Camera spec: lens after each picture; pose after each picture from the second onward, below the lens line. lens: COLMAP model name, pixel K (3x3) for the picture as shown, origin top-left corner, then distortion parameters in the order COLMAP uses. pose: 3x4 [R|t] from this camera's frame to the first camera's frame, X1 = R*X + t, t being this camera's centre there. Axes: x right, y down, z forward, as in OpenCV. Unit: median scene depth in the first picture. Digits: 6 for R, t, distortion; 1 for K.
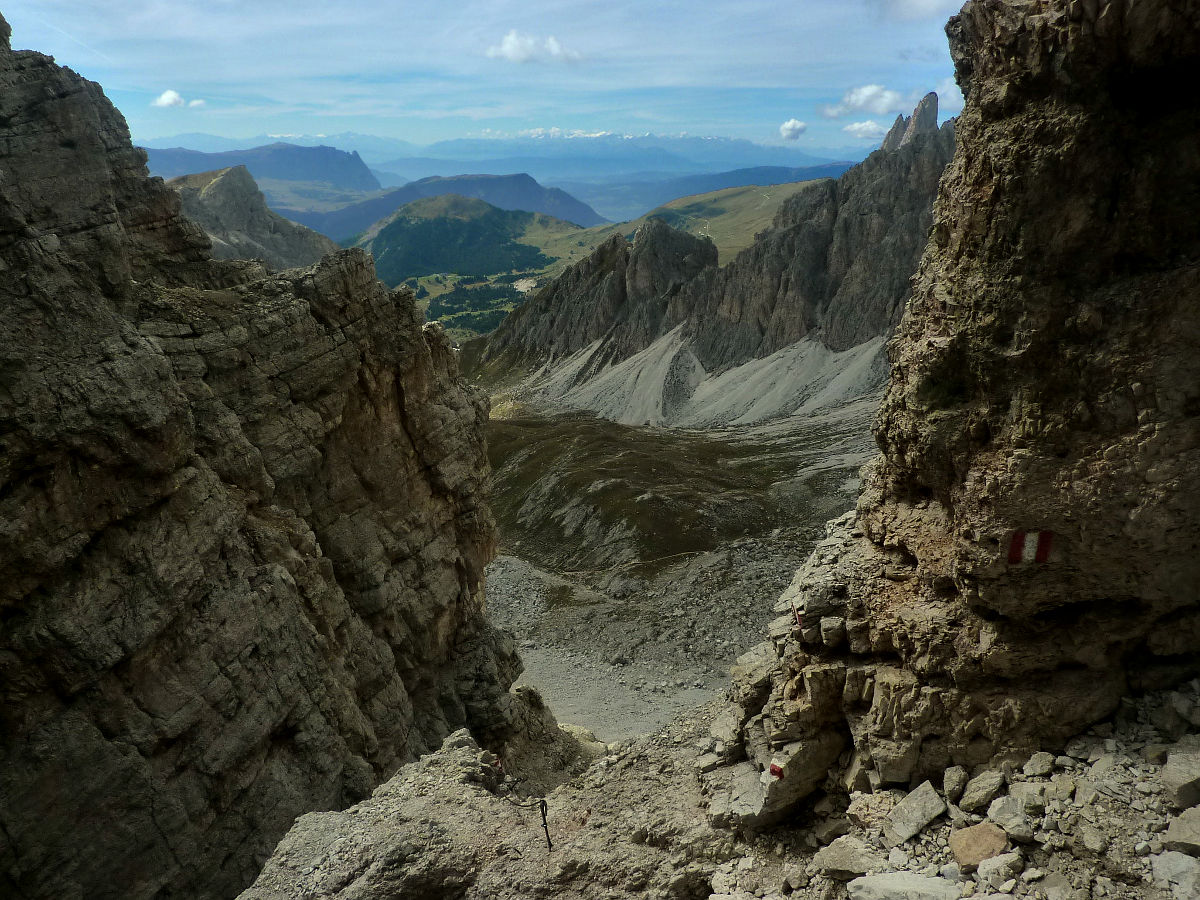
lens RADIAL K [[904.7, 0, 599.1], [0, 904.7, 445.2], [0, 0, 1]] dist [-0.026571, -0.010932]
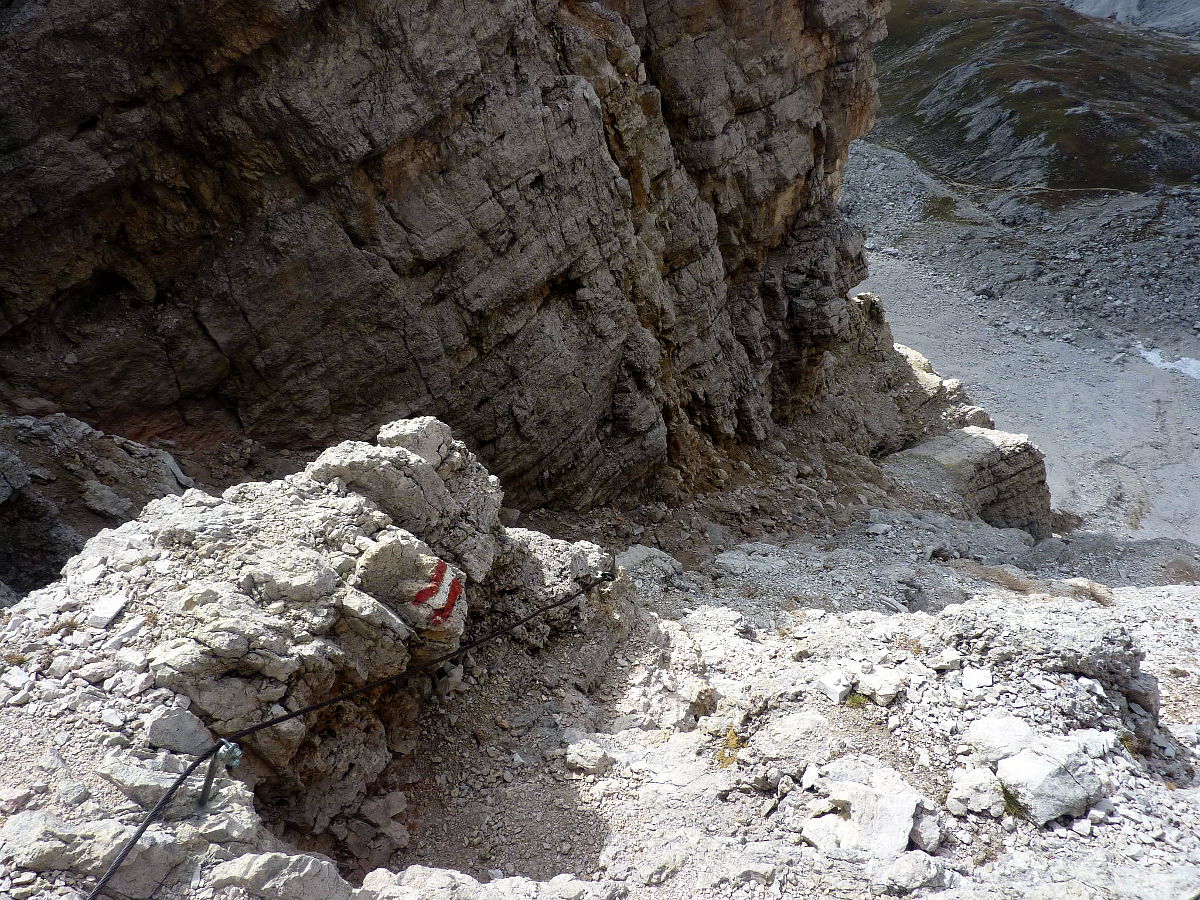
lens RADIAL K [[904.7, 0, 606.9], [0, 904.7, 447.8], [0, 0, 1]] dist [-0.026571, -0.010932]
pose [[0.906108, 0.291197, -0.306875, 0.001399], [-0.126324, 0.878541, 0.460660, 0.044648], [0.403745, -0.378642, 0.832839, 0.198320]]
